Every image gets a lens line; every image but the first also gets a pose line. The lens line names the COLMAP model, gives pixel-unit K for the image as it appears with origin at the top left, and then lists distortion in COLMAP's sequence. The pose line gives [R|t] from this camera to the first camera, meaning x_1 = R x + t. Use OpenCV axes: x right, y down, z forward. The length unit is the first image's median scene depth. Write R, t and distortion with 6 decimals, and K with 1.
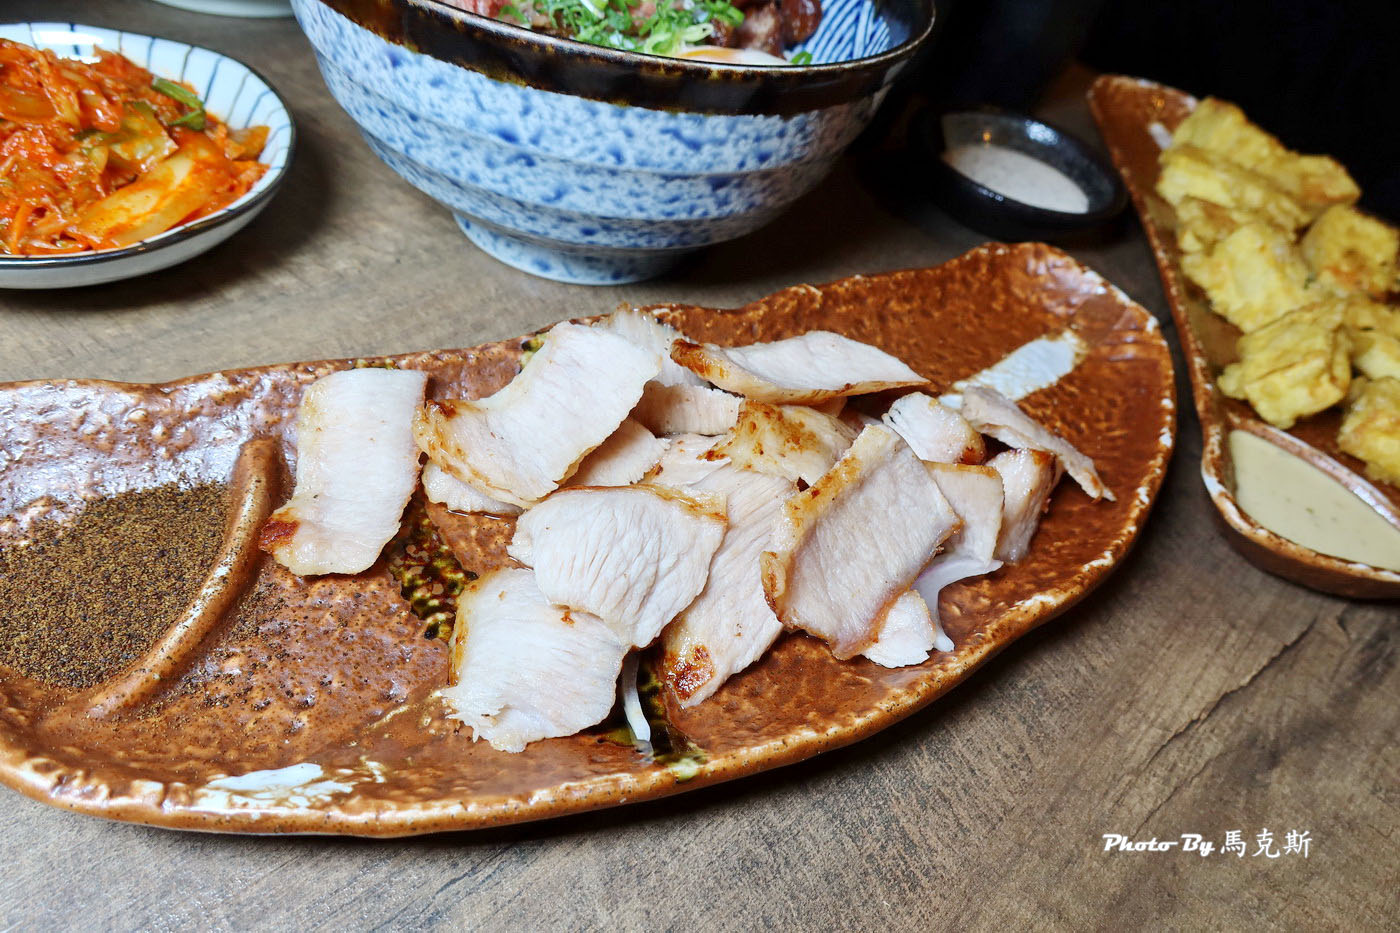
lens RADIAL K [[946.3, 0, 696.6], [0, 946.3, 466.9], [0, 0, 1]] dist [-0.013667, -0.001164]
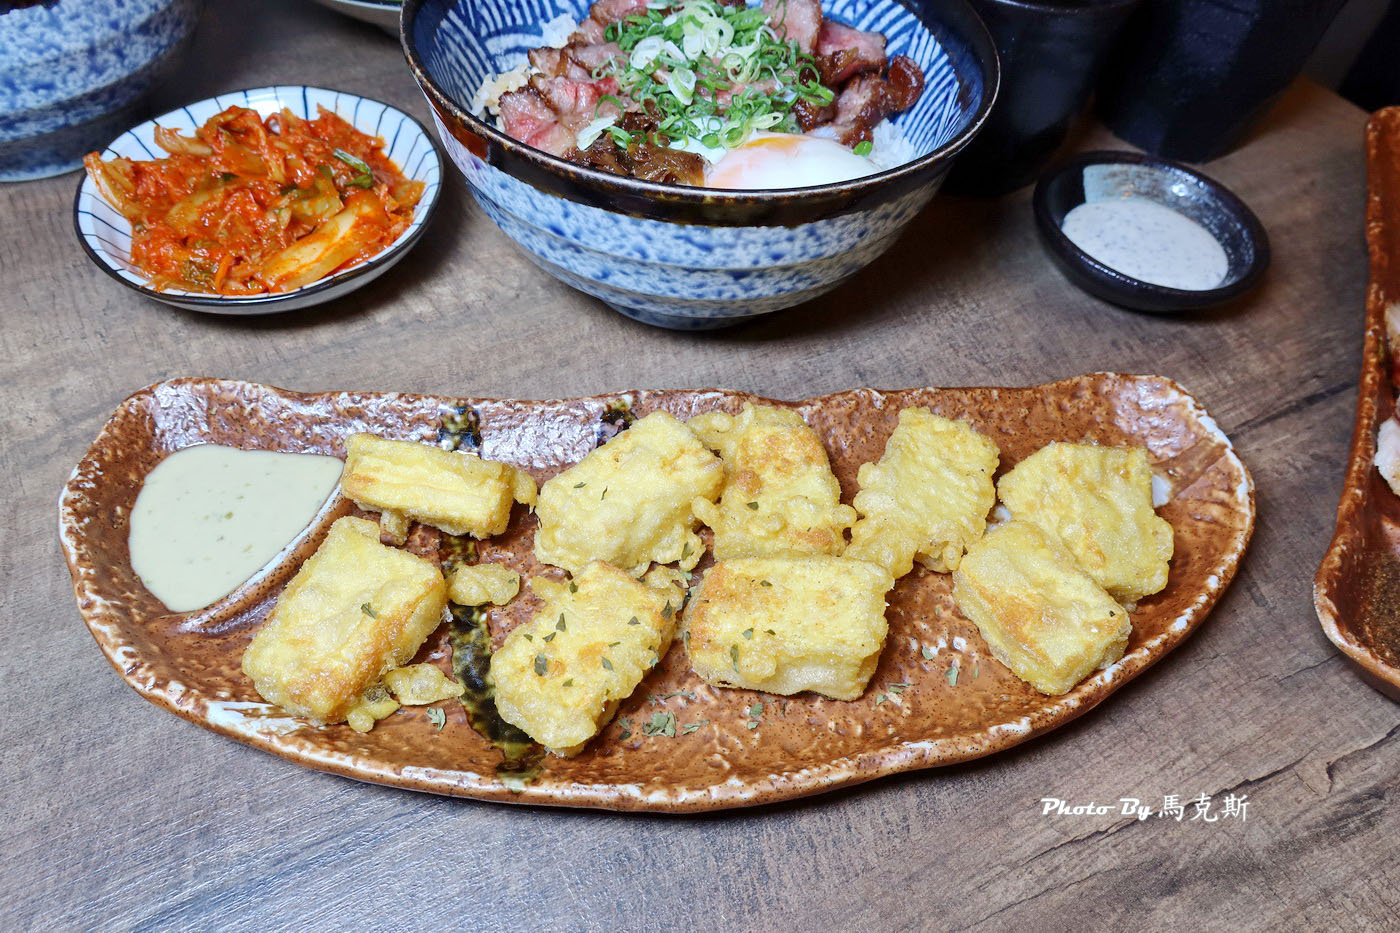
lens RADIAL K [[956.2, 0, 700.0], [0, 956.2, 466.5], [0, 0, 1]] dist [-0.010088, -0.001261]
pose [[0.949941, 0.140566, -0.279021, 0.345262], [-0.122969, 0.989206, 0.079689, -0.164262], [0.287211, -0.041389, 0.956973, -0.128971]]
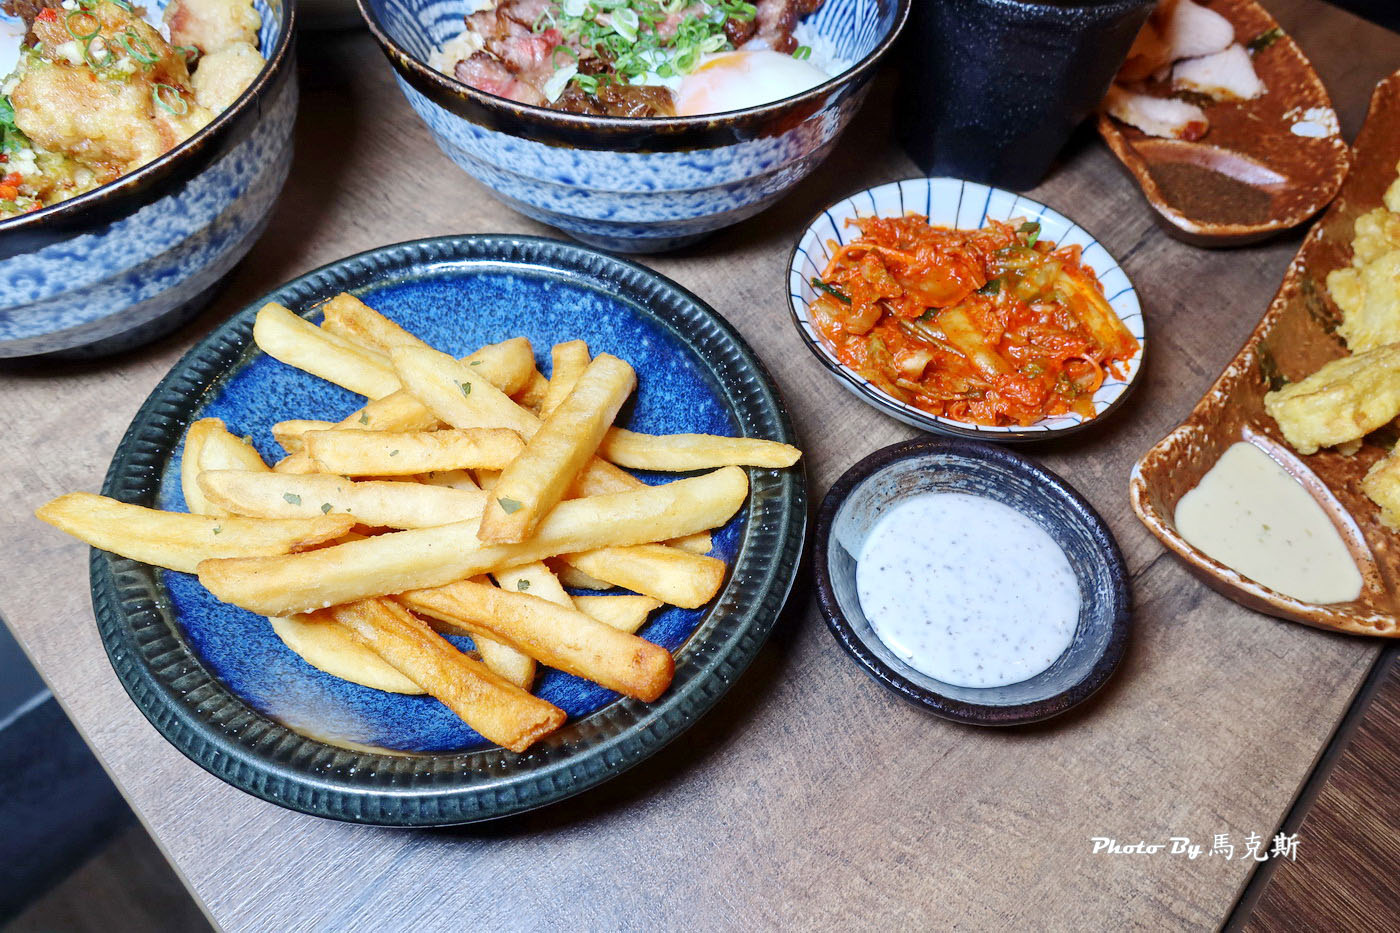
lens RADIAL K [[956.2, 0, 700.0], [0, 956.2, 466.5], [0, 0, 1]] dist [-0.010088, -0.001261]
pose [[0.986900, -0.070339, -0.145189, 0.145520], [0.093026, 0.983381, 0.155913, -0.140945], [0.131809, -0.167377, 0.977042, -0.338664]]
